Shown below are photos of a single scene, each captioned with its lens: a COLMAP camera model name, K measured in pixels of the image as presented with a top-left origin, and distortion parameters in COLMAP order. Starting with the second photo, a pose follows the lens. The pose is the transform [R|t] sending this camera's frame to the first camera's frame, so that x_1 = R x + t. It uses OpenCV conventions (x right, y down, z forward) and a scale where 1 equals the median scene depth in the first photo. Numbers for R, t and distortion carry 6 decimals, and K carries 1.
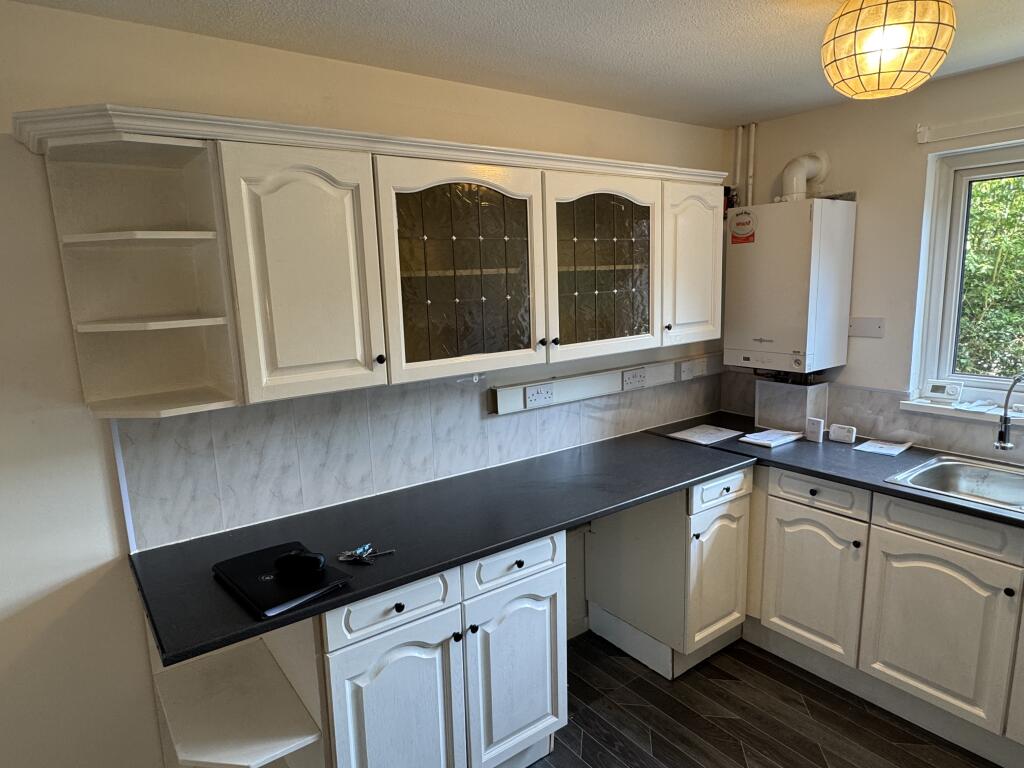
lens RADIAL K [[620.6, 0, 512.6], [0, 620.6, 386.1], [0, 0, 1]] dist [-0.013614, 0.004939]
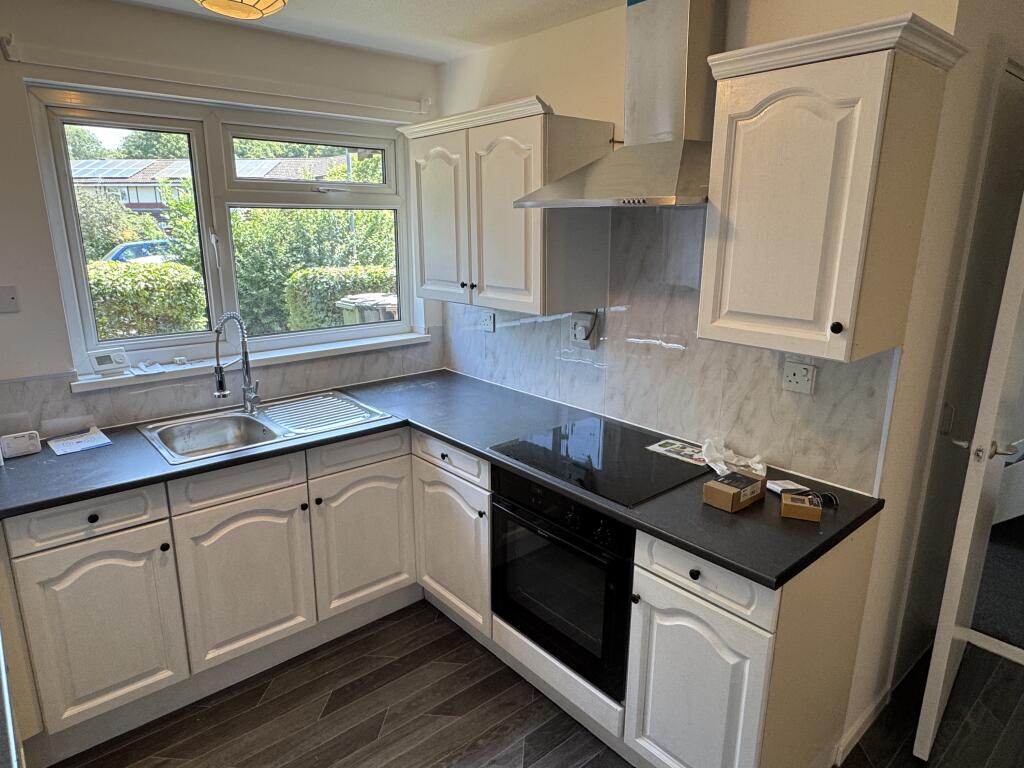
lens RADIAL K [[620.6, 0, 507.9], [0, 620.6, 383.9], [0, 0, 1]] dist [-0.013614, 0.004939]
pose [[-0.074041, -0.216942, 0.973372, -0.246173], [0.167188, 0.959537, 0.226576, -0.071011], [-0.983141, 0.179512, -0.034774, 0.491768]]
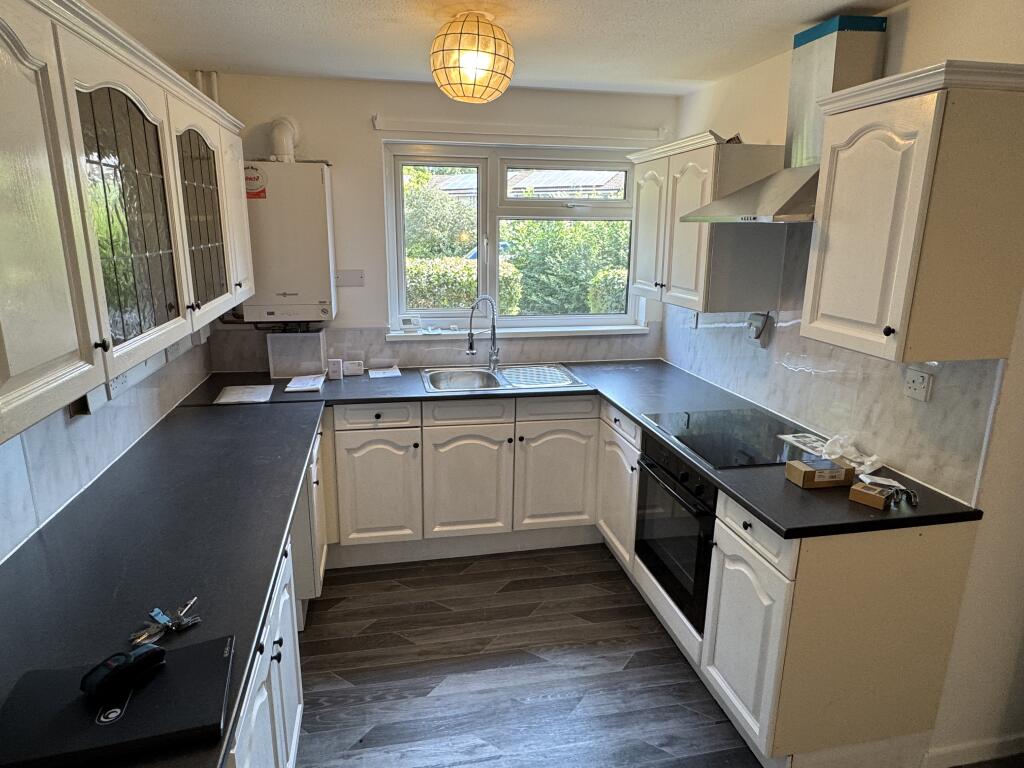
lens RADIAL K [[620.6, 0, 513.2], [0, 620.6, 382.7], [0, 0, 1]] dist [-0.013614, 0.004939]
pose [[0.417047, -0.185454, 0.889764, -0.459612], [0.129912, 0.981073, 0.143593, -0.030850], [-0.899553, 0.055706, 0.433246, 0.233164]]
